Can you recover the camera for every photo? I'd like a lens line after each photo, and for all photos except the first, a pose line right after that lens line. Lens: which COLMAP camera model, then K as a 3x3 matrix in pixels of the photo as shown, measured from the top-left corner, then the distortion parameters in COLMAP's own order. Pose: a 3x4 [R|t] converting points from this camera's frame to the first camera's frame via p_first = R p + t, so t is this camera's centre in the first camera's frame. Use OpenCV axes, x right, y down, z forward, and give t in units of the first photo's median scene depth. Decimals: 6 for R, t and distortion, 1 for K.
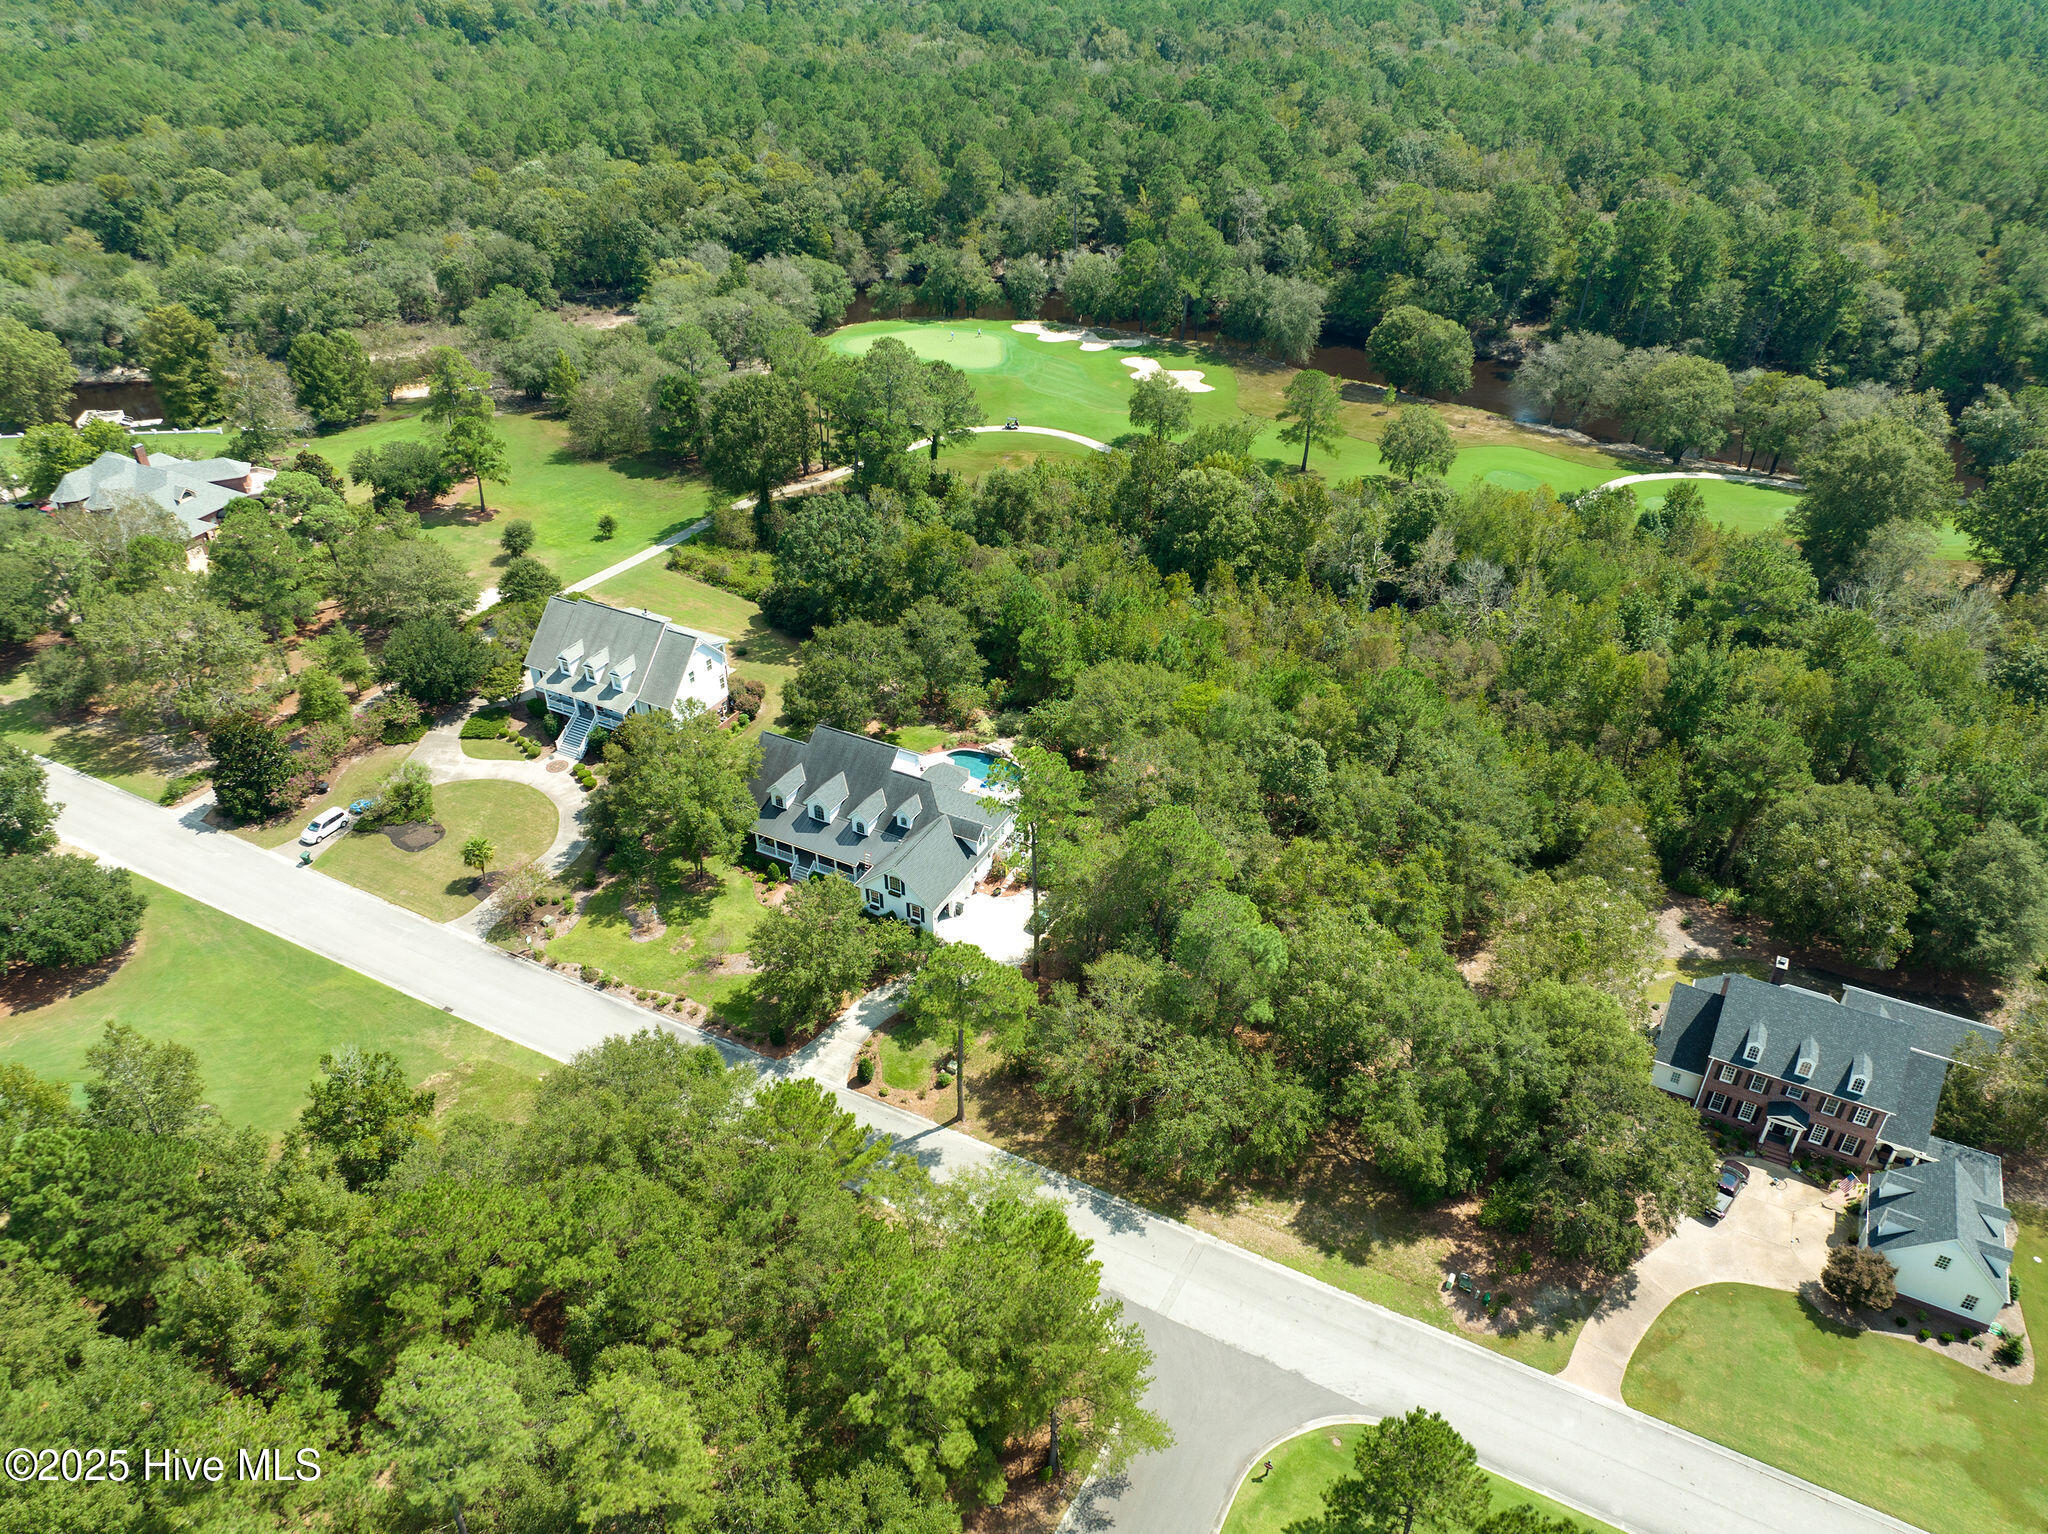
lens RADIAL K [[1410.7, 0, 1029.0], [0, 1410.7, 766.2], [0, 0, 1]] dist [-0.009733, 0.005418]
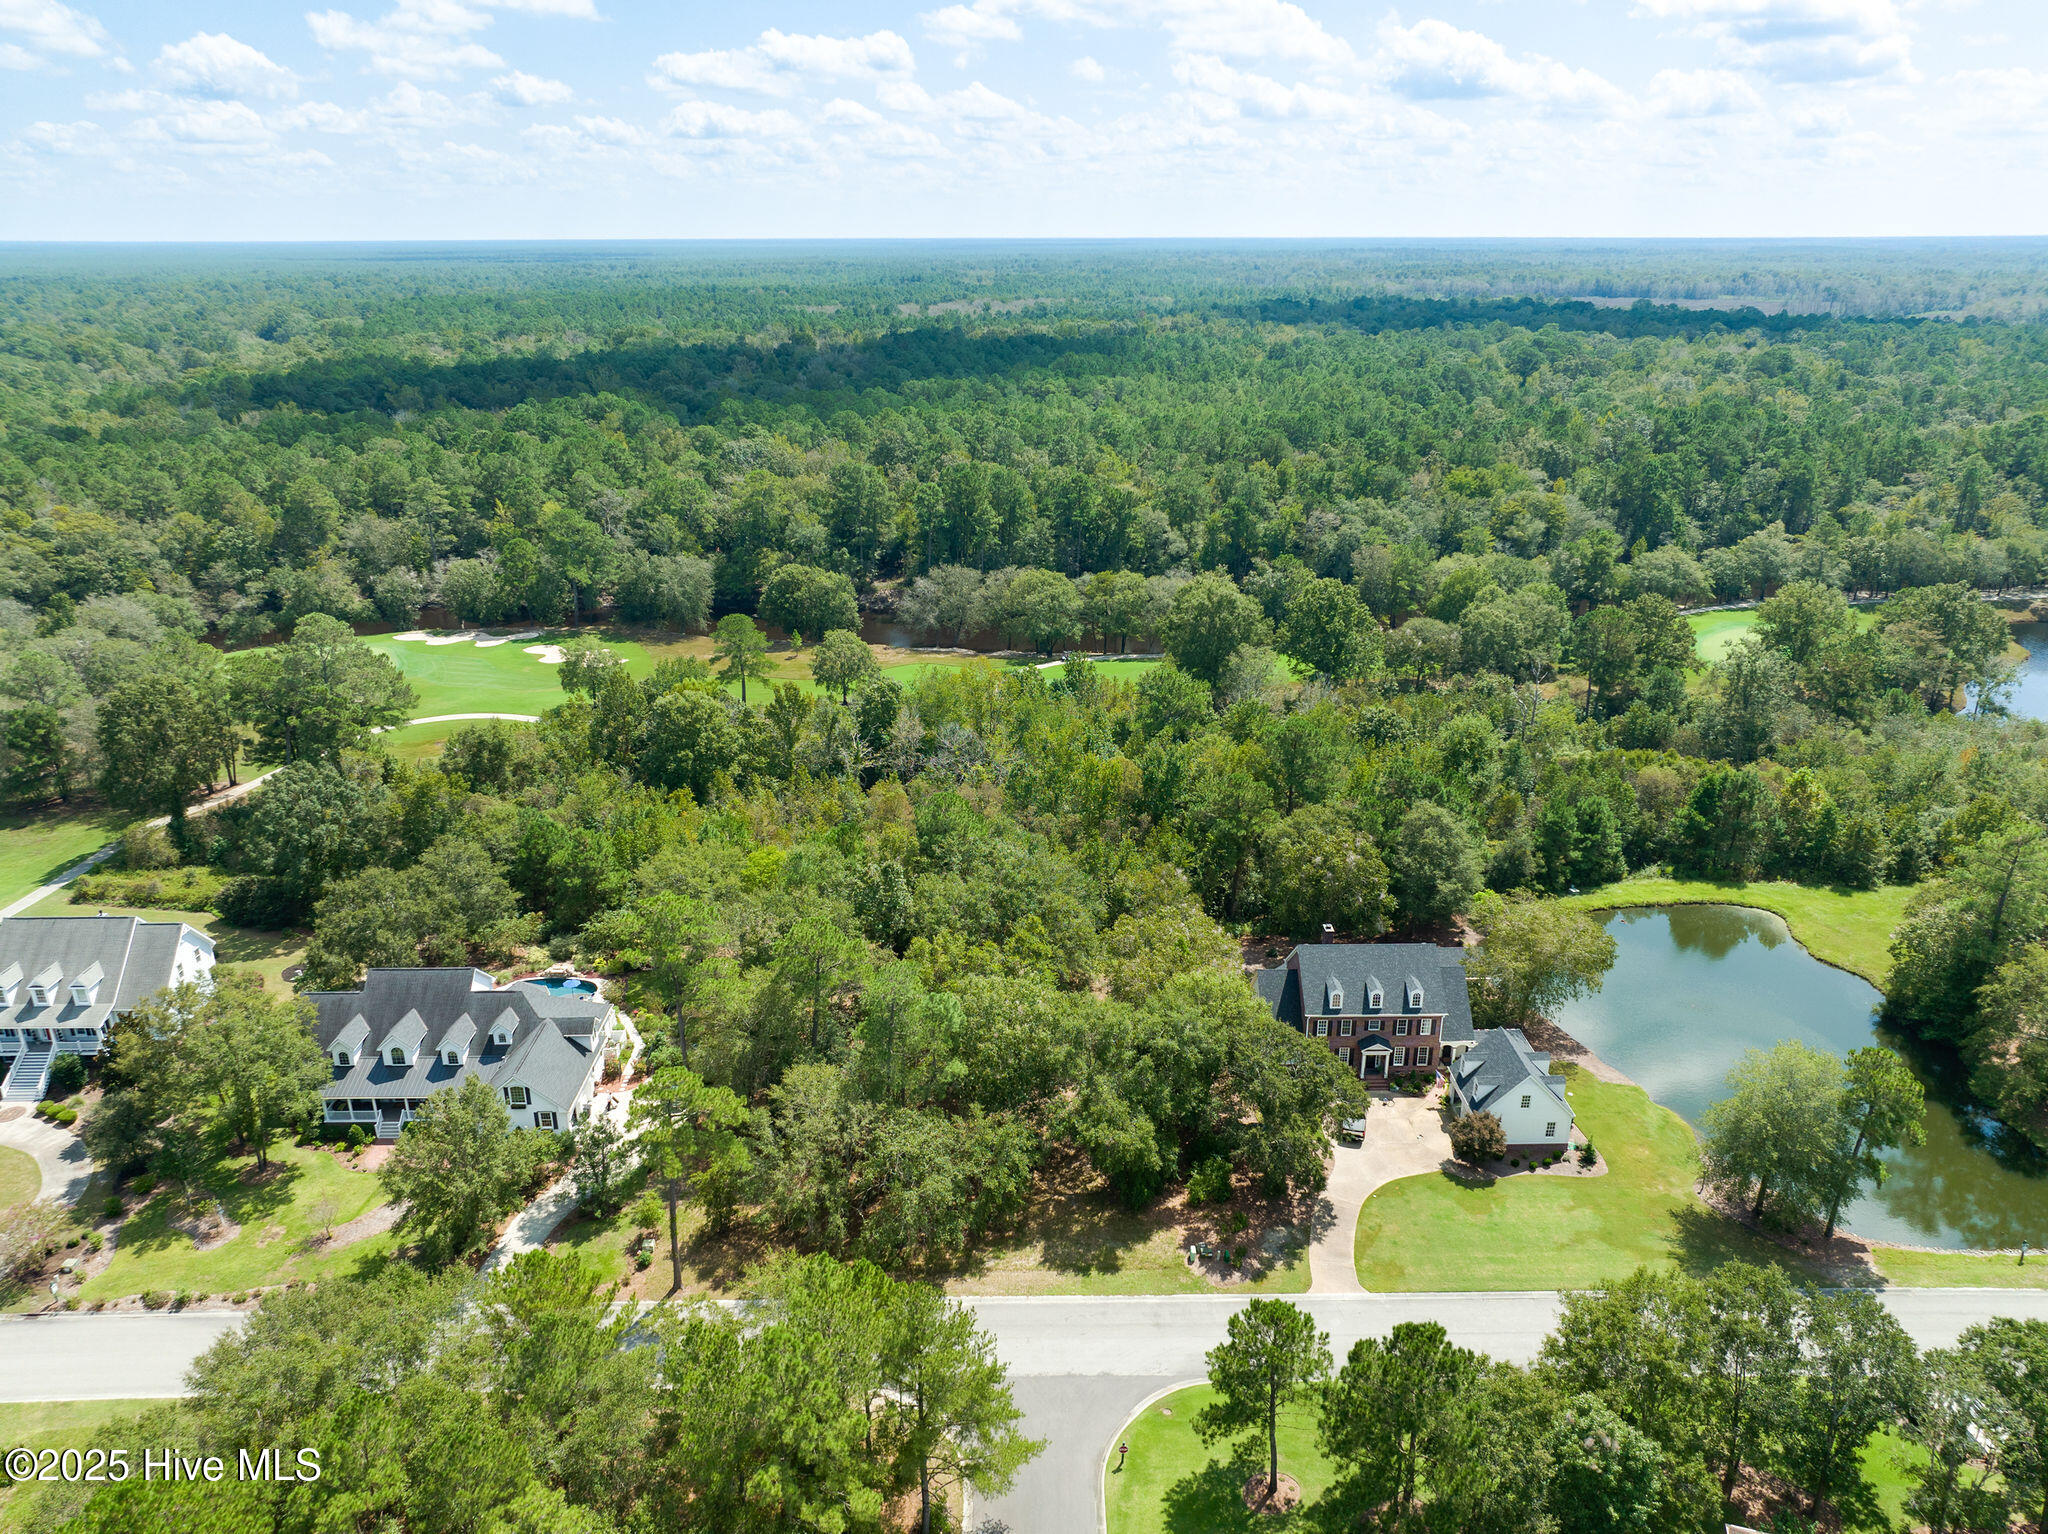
lens RADIAL K [[1410.7, 0, 1029.0], [0, 1410.7, 766.2], [0, 0, 1]] dist [-0.009733, 0.005418]
pose [[0.880957, -0.168831, 0.442053, -0.134271], [0.266650, 0.948860, -0.169006, 0.097600], [-0.390913, 0.266760, 0.880923, 0.002890]]
